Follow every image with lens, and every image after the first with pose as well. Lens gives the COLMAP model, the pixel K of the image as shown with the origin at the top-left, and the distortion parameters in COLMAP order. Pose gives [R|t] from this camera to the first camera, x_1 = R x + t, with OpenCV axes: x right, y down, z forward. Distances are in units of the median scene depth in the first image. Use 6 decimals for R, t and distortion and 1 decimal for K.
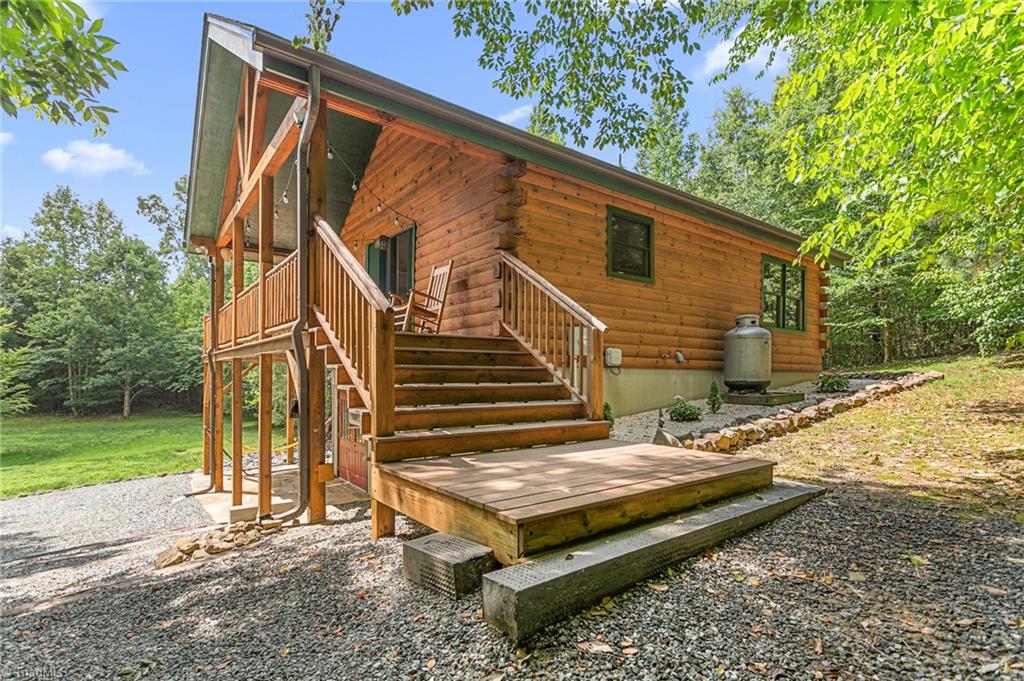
lens RADIAL K [[508.8, 0, 527.1], [0, 508.8, 377.3], [0, 0, 1]] dist [0.002810, -0.000625]
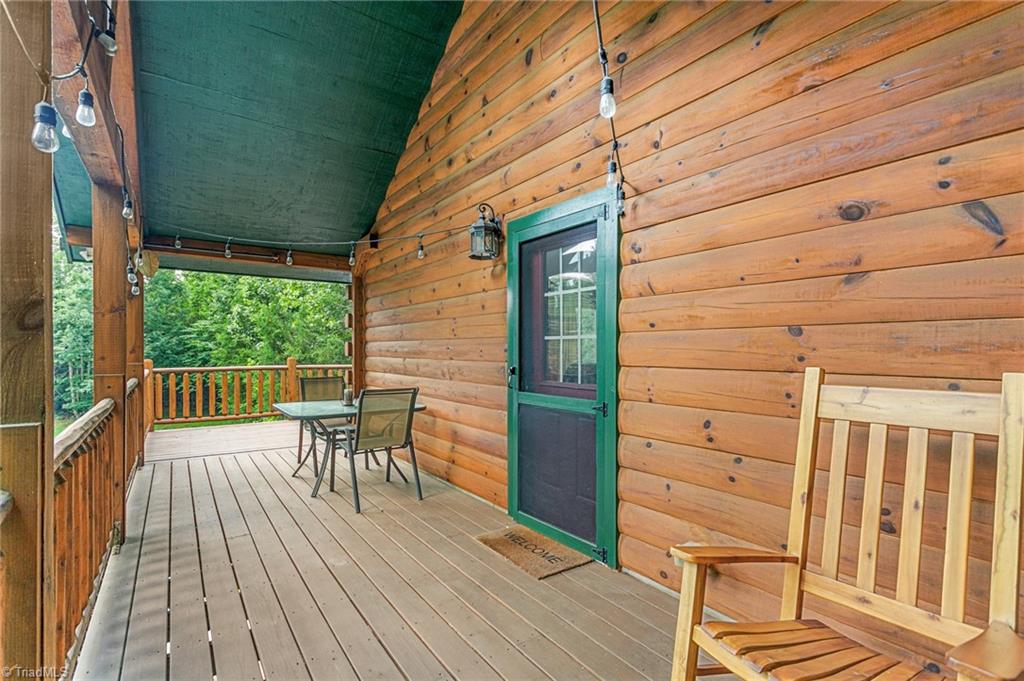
lens RADIAL K [[508.8, 0, 516.6], [0, 508.8, 344.2], [0, 0, 1]] dist [0.002810, -0.000625]
pose [[0.997909, -0.000294, -0.064634, -0.067793], [-0.000301, 0.999958, -0.009204, -0.051977], [0.064634, 0.009204, 0.997867, 0.175377]]
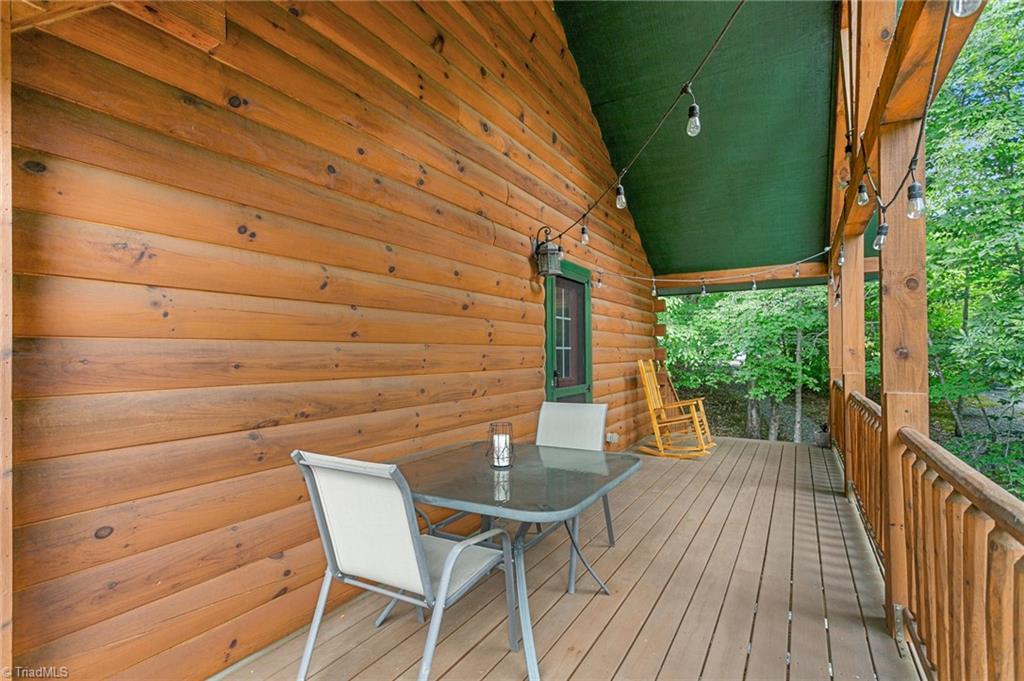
lens RADIAL K [[508.8, 0, 517.2], [0, 508.8, 342.6], [0, 0, 1]] dist [0.002810, -0.000625]
pose [[-0.384899, 0.015053, 0.922836, -0.195788], [-0.004142, 0.999829, -0.018037, -0.053107], [-0.922949, -0.010764, -0.384771, 0.342195]]
